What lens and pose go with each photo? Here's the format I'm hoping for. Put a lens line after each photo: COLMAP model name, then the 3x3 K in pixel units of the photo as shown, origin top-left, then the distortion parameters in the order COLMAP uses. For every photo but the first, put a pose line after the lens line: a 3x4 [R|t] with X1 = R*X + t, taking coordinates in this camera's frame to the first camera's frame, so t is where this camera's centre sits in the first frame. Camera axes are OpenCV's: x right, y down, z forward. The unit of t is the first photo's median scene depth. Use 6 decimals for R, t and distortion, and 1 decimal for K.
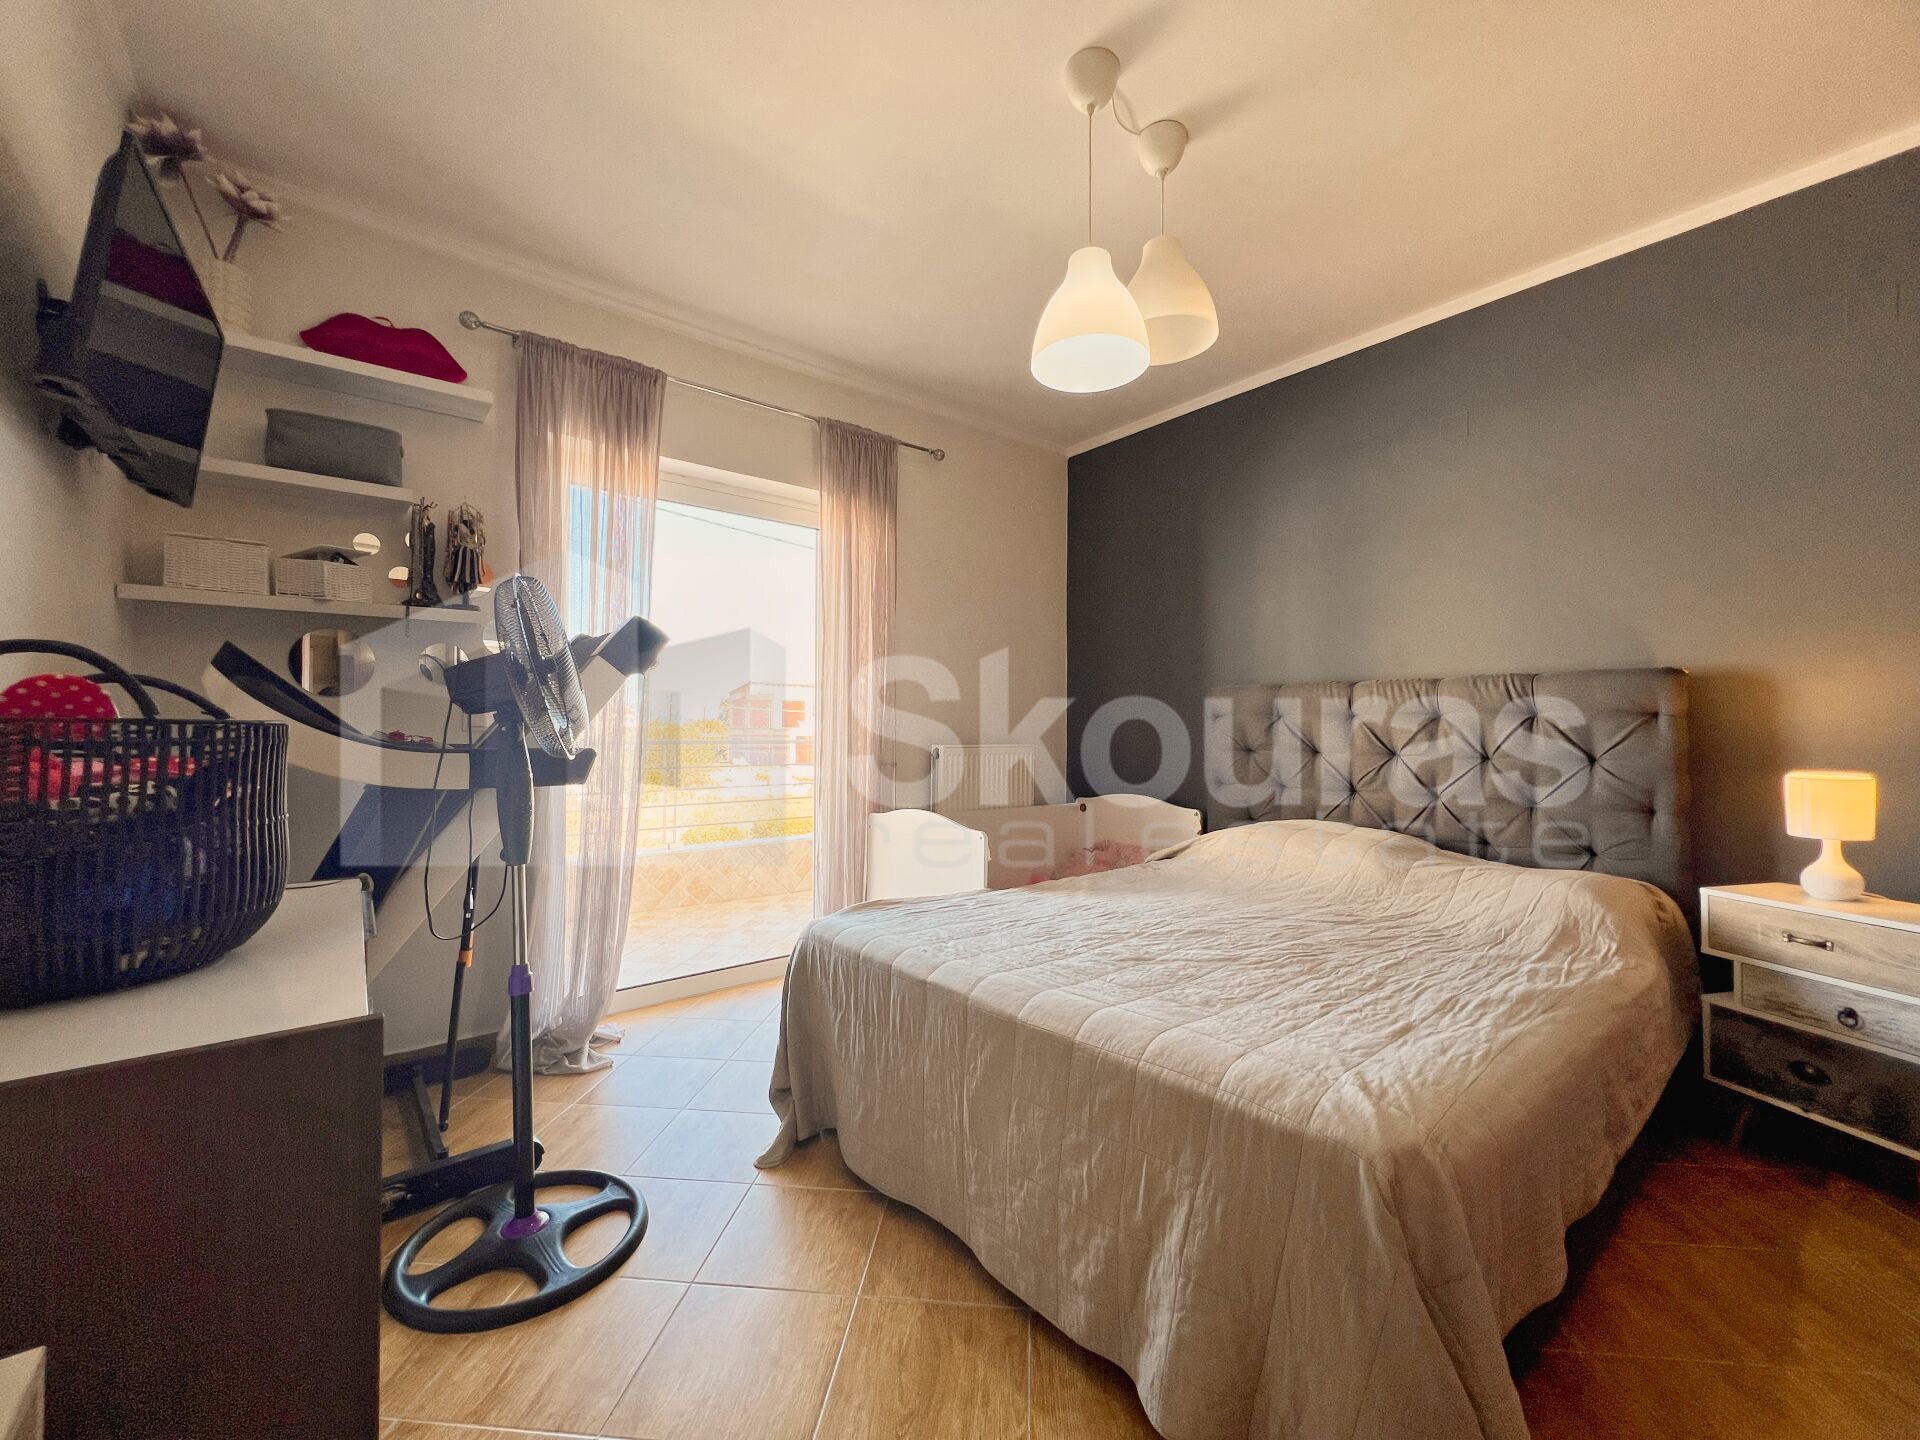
lens RADIAL K [[769.2, 0, 955.3], [0, 769.2, 719.5], [0, 0, 1]] dist [-0.001461, 0.001485]
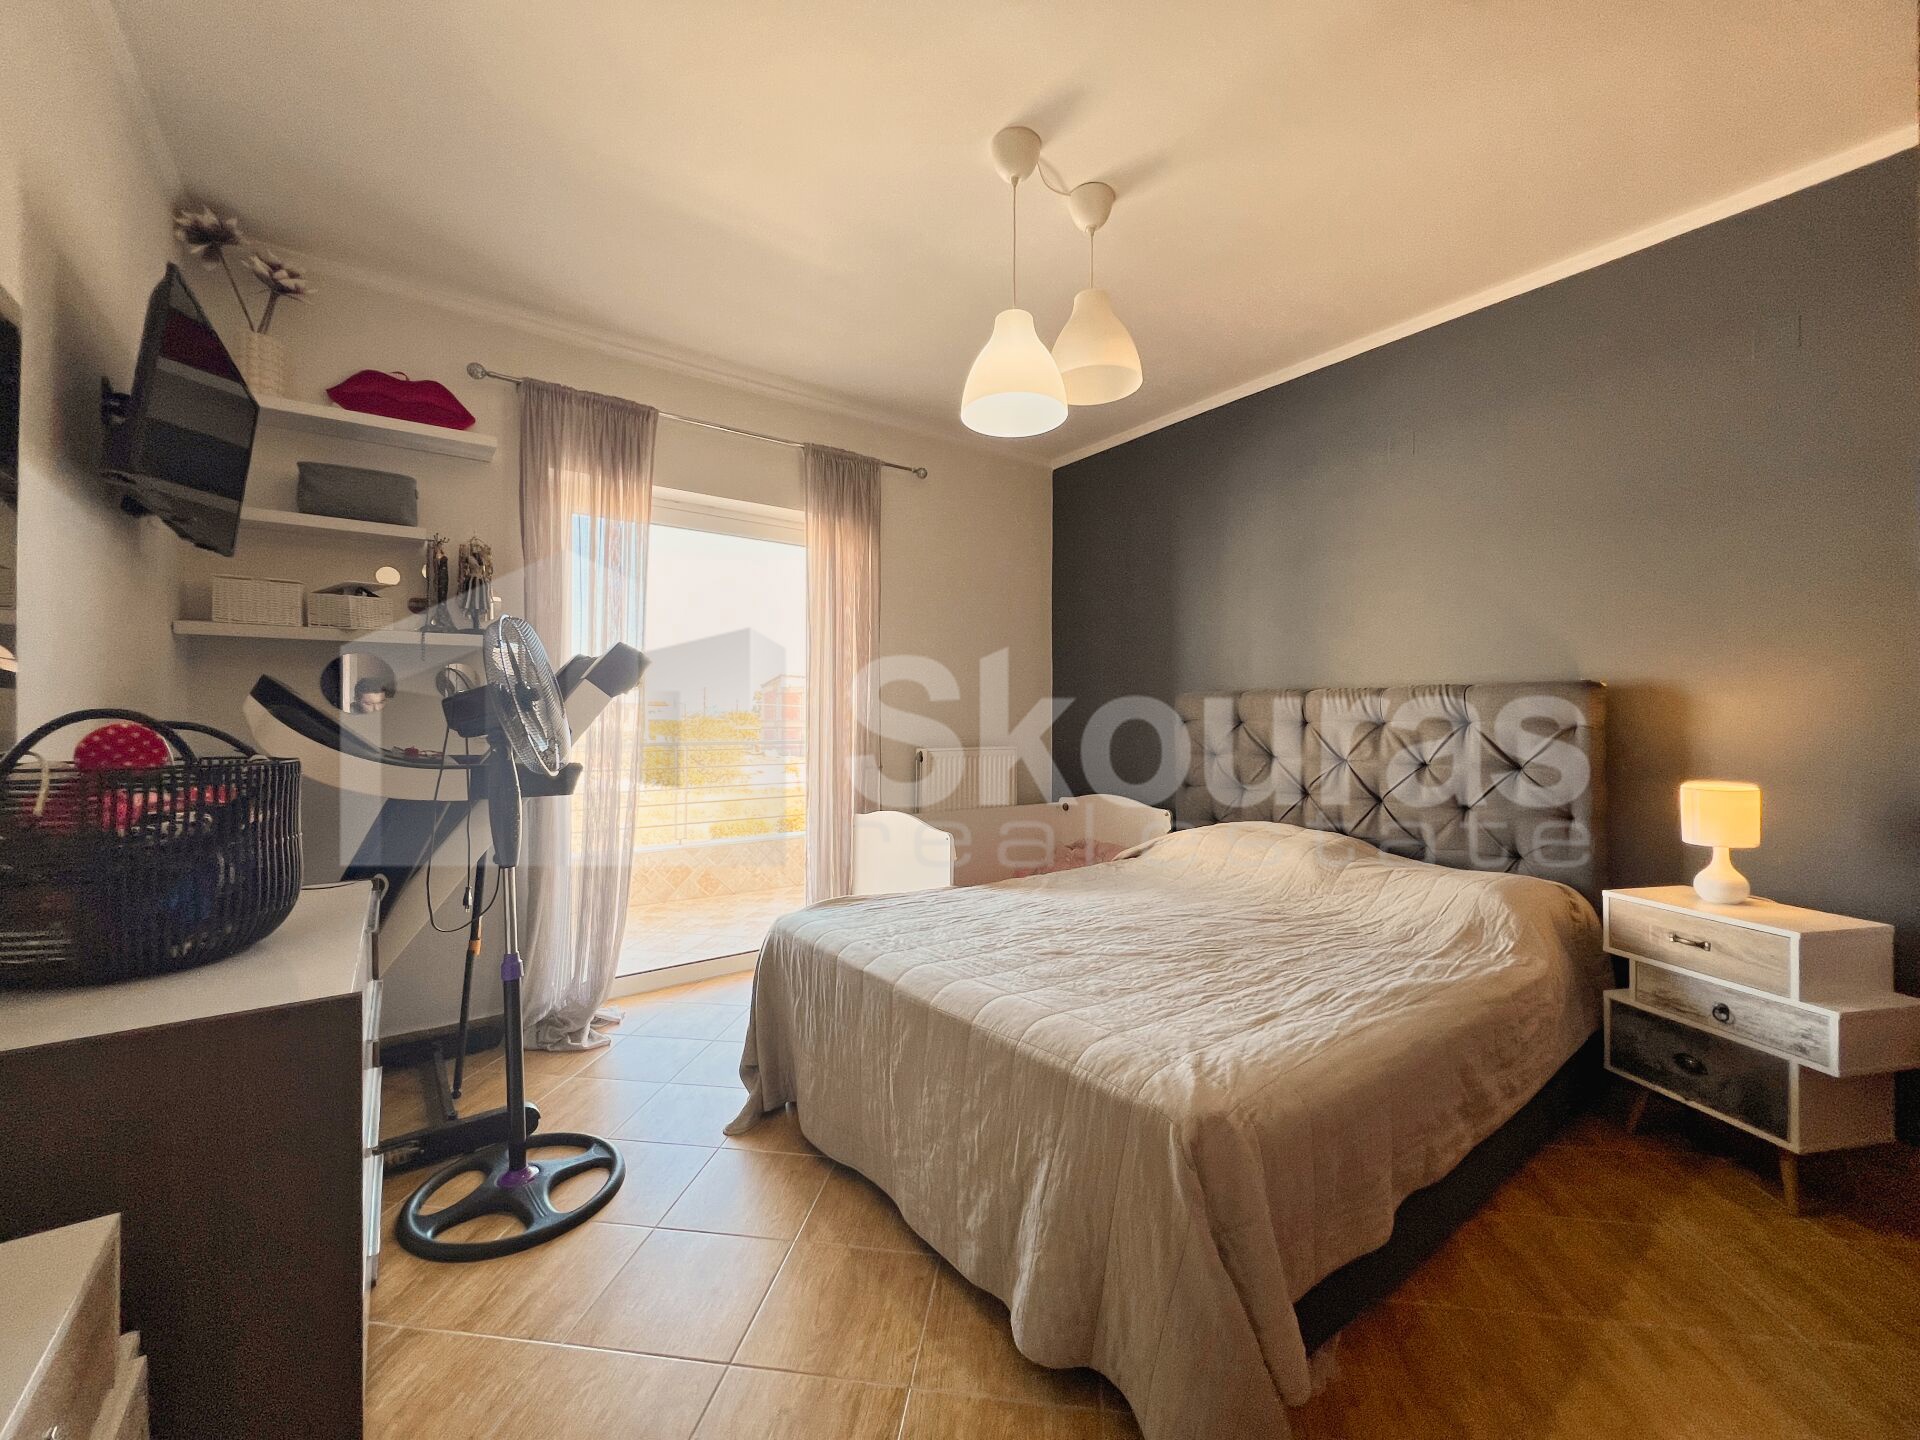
lens RADIAL K [[769.2, 0, 955.8], [0, 769.2, 720.2], [0, 0, 1]] dist [-0.001461, 0.001485]
pose [[0.999148, -0.003896, -0.041096, 0.127223], [0.004432, 0.999906, 0.012969, -0.037356], [0.041042, -0.013140, 0.999071, -0.104005]]
